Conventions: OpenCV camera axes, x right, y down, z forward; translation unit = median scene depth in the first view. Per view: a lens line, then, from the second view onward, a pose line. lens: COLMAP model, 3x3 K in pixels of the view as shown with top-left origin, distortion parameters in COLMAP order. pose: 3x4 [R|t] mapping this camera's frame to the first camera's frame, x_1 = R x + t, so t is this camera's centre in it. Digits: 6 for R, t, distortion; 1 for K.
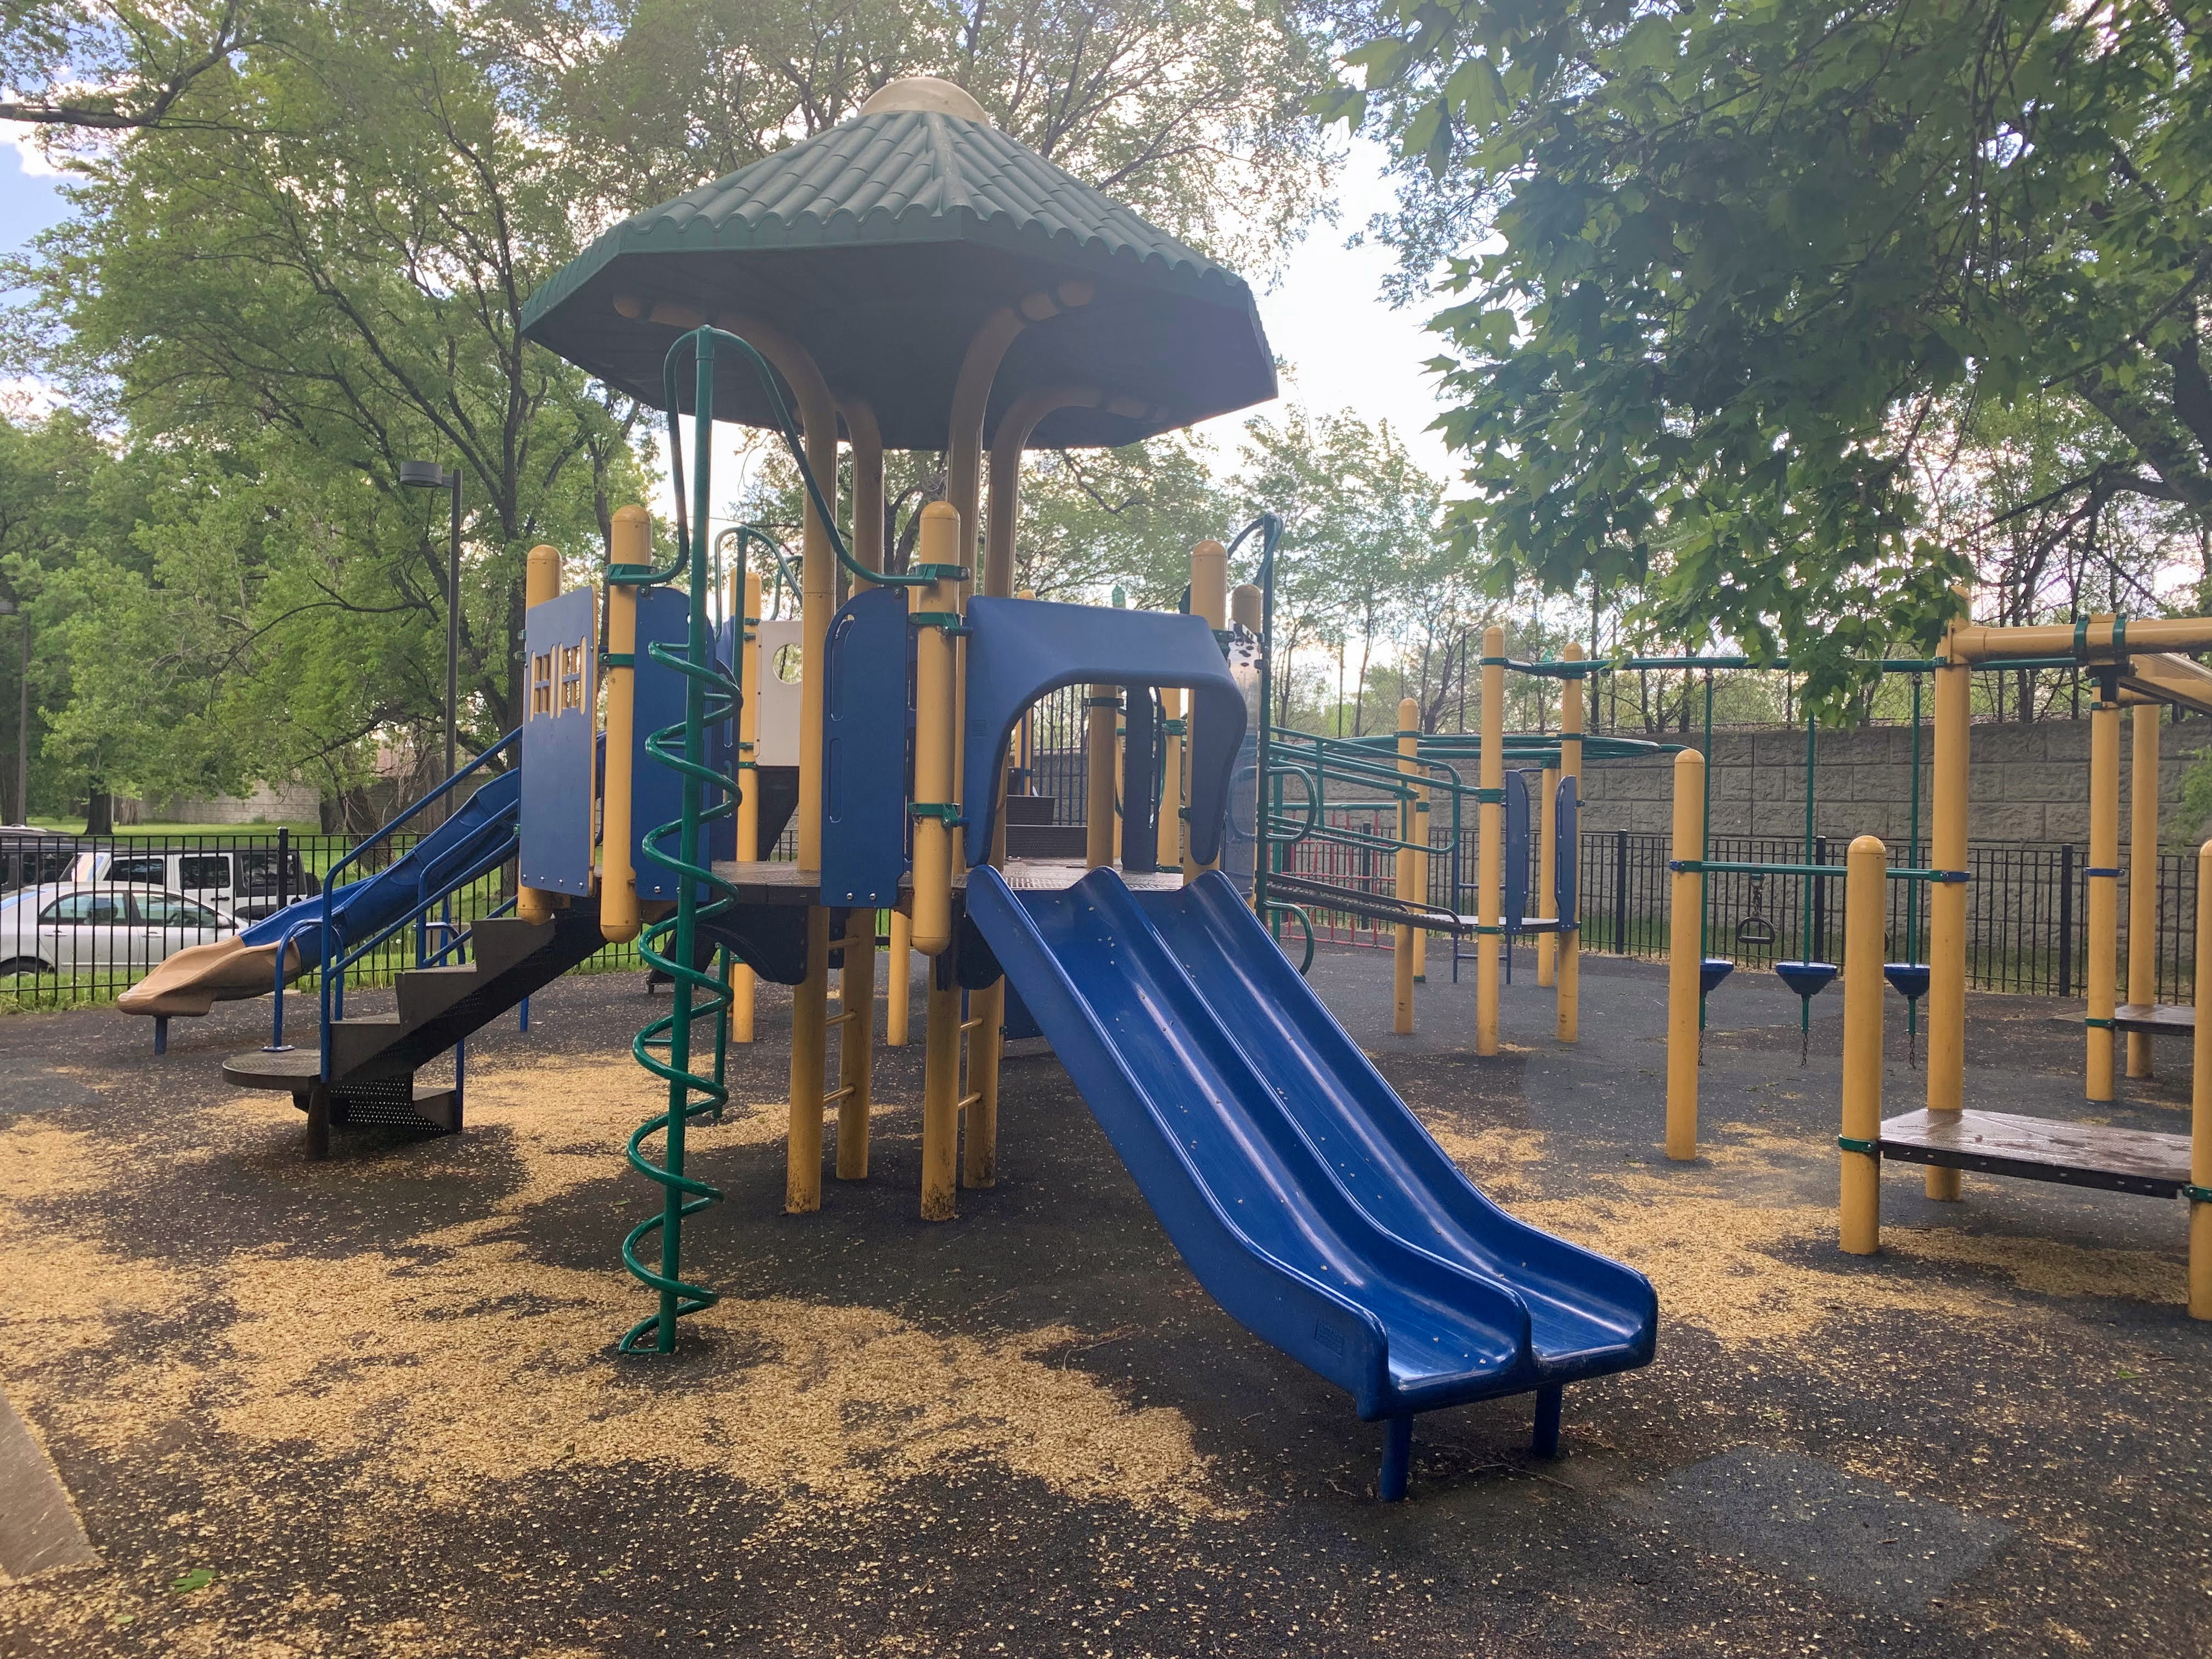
lens RADIAL K [[1951.1, 0, 1106.0], [0, 1951.1, 829.5], [0, 0, 1]] dist [0.128307, -0.312033]
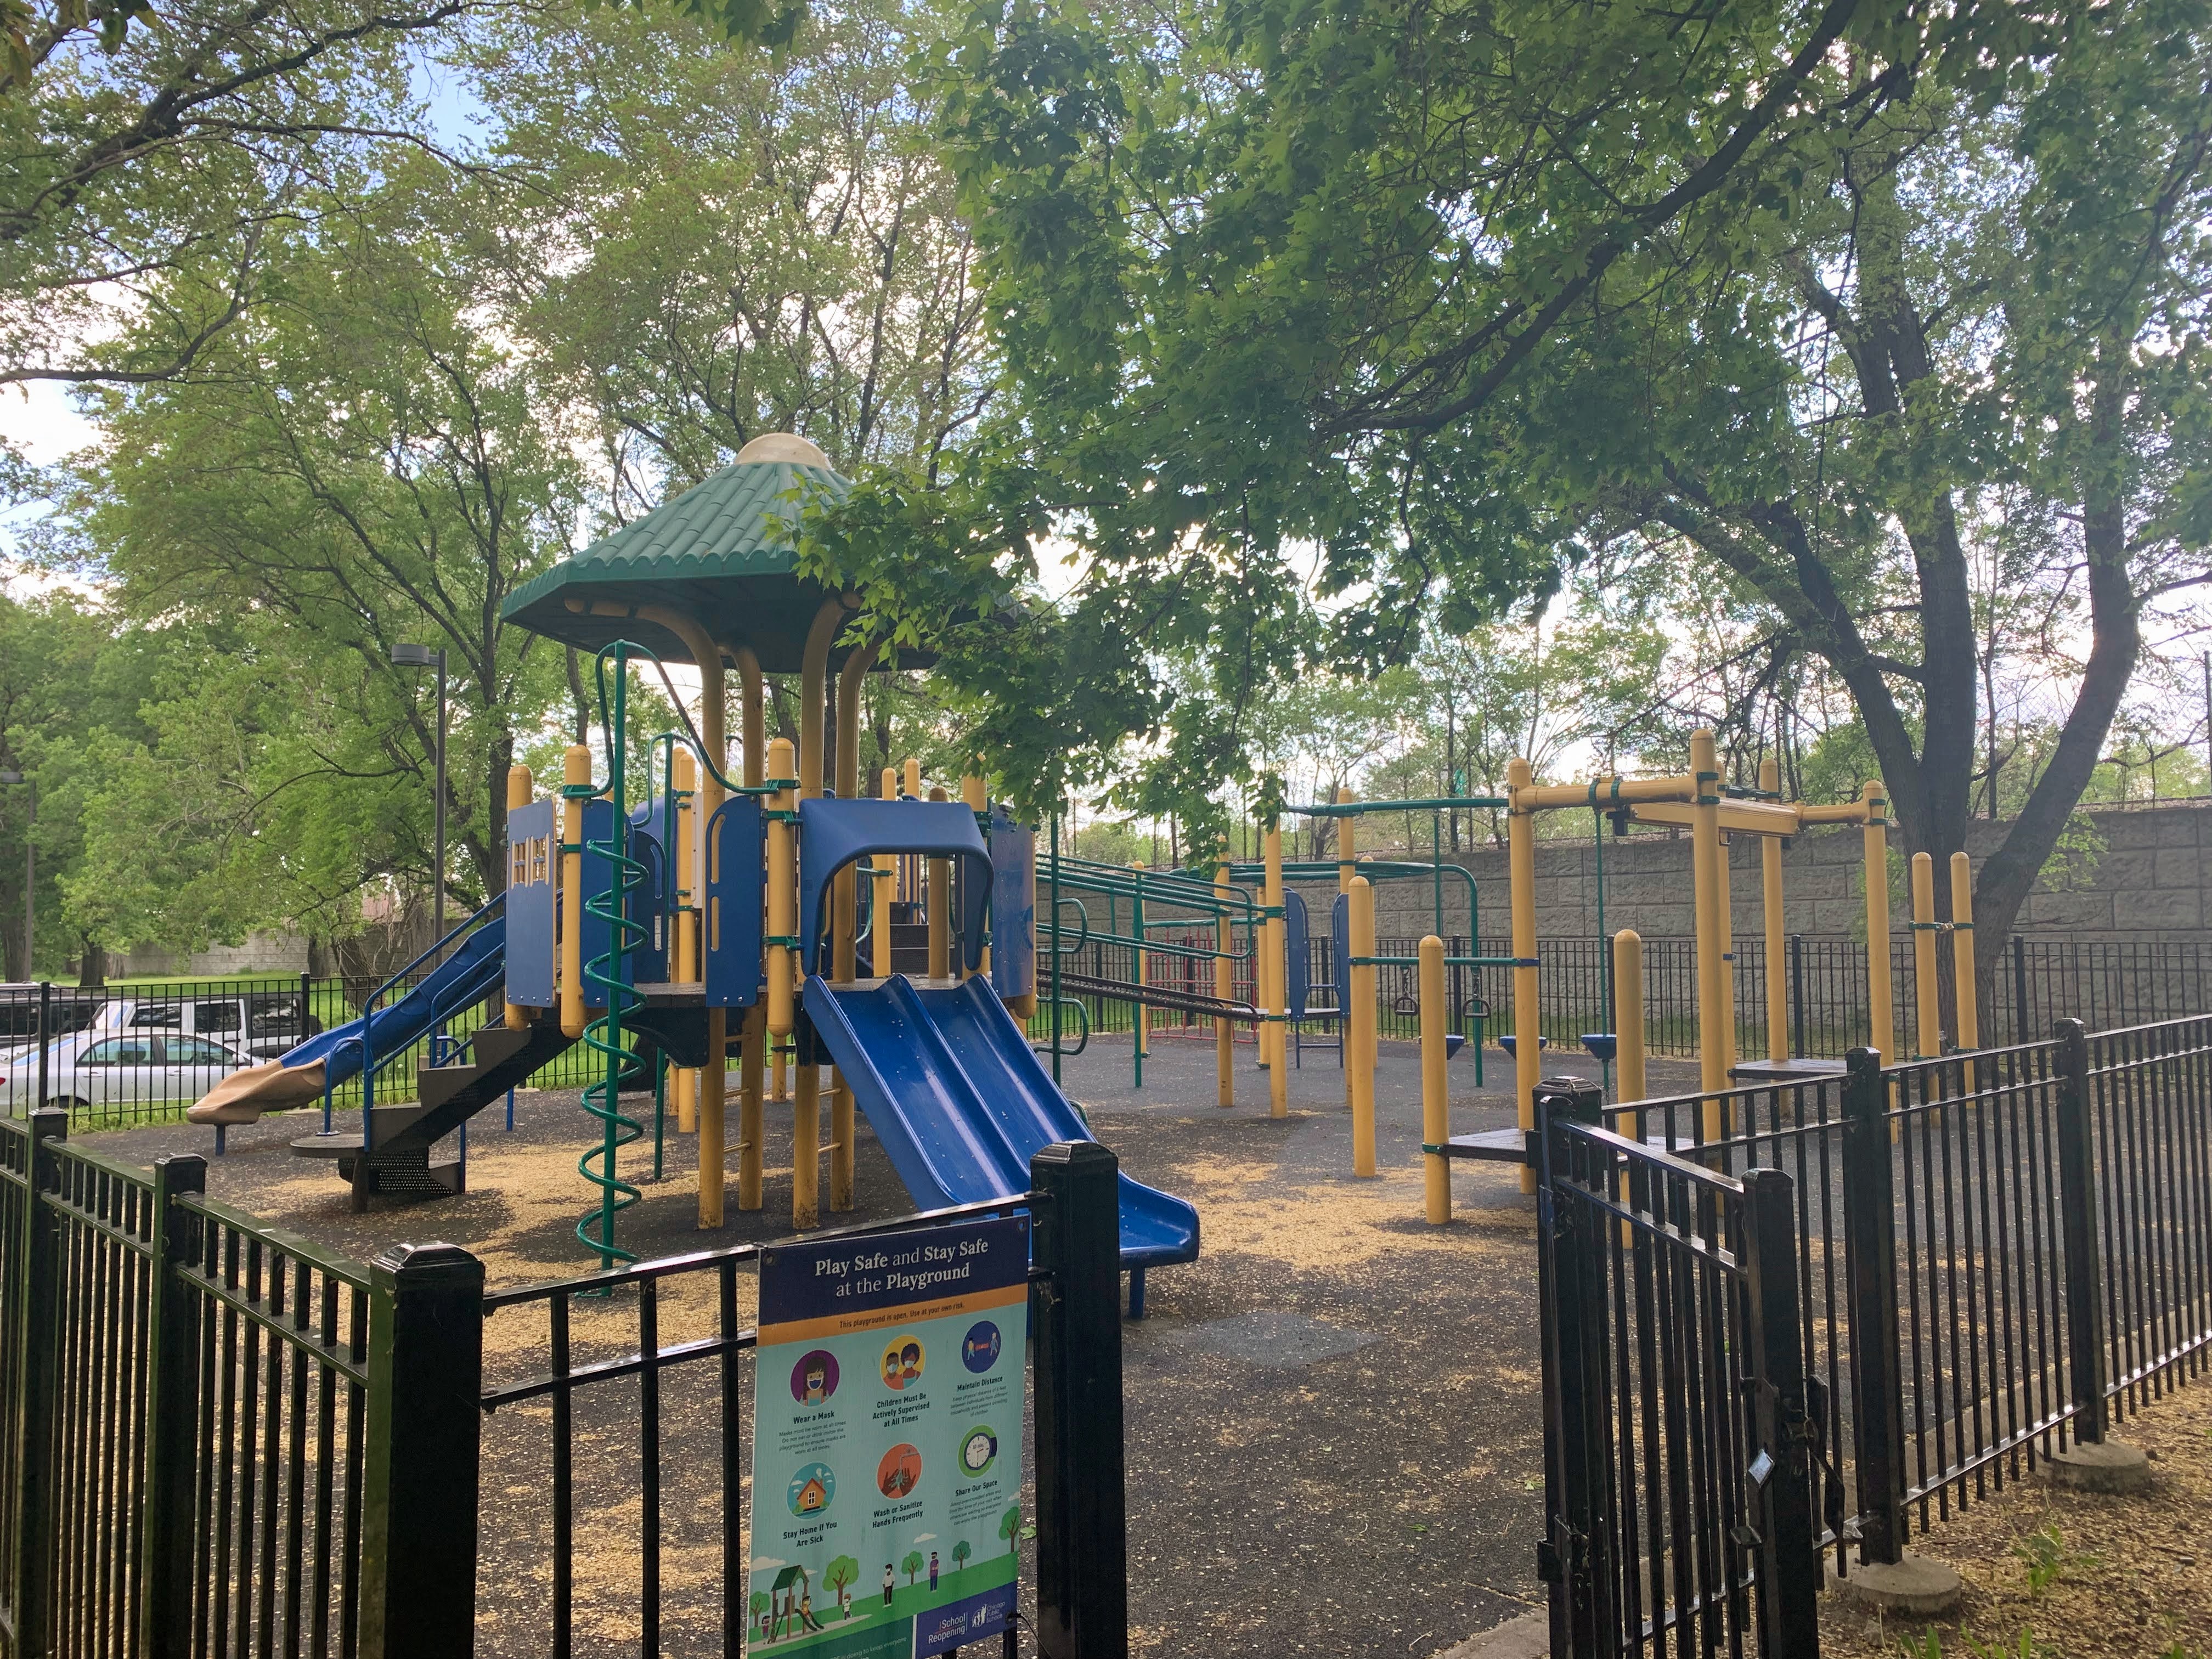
lens RADIAL K [[1951.1, 0, 1106.0], [0, 1951.1, 829.5], [0, 0, 1]] dist [0.128307, -0.312033]
pose [[0.999367, -0.034011, 0.010412, 0.073633], [0.034582, 0.997558, -0.060680, 0.002417], [-0.008323, 0.061001, 0.998103, -0.254693]]
